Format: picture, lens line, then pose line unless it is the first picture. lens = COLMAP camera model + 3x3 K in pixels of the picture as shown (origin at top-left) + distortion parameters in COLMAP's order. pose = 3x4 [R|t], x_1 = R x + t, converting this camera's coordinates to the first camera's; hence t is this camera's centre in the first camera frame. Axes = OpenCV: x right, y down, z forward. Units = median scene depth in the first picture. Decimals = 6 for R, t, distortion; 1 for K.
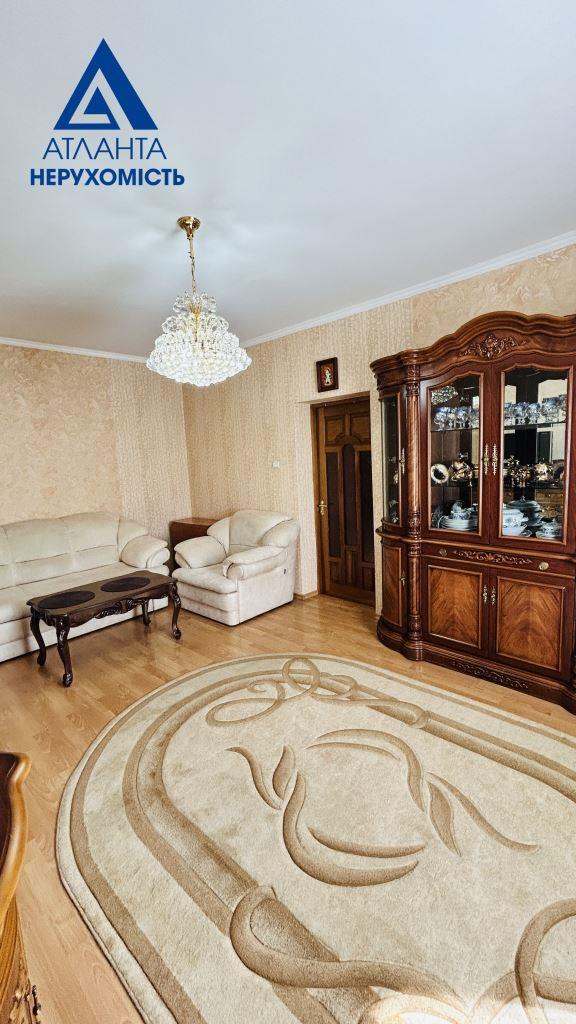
lens RADIAL K [[417.0, 0, 291.6], [0, 417.0, 511.5], [0, 0, 1]] dist [0.000387, -0.000638]
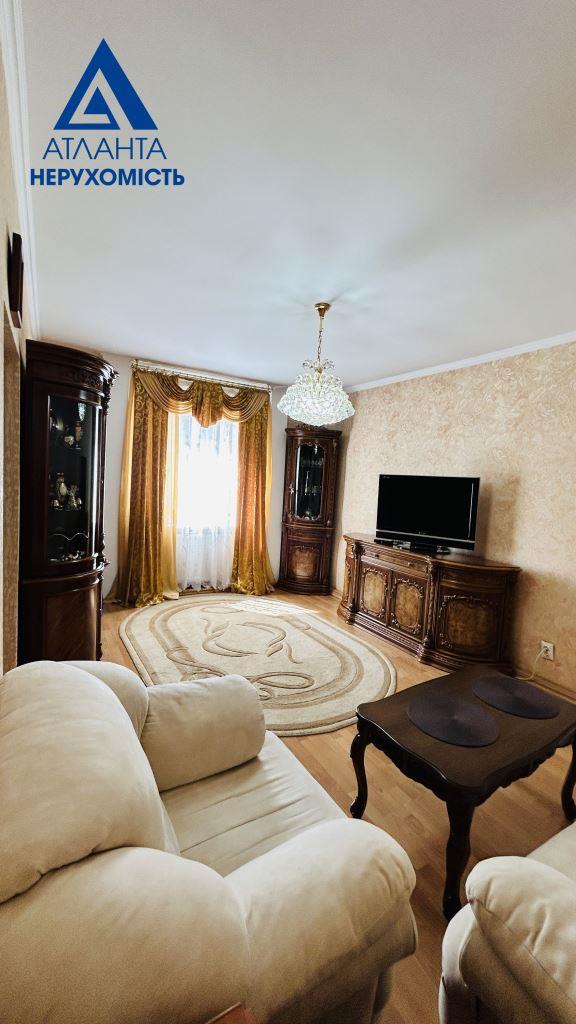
lens RADIAL K [[417.0, 0, 287.4], [0, 417.0, 509.0], [0, 0, 1]] dist [0.000387, -0.000638]
pose [[-0.955841, -0.027867, 0.292560, -0.526264], [0.028834, 0.981799, 0.187724, -0.295161], [-0.292467, 0.187870, -0.937640, 2.301451]]
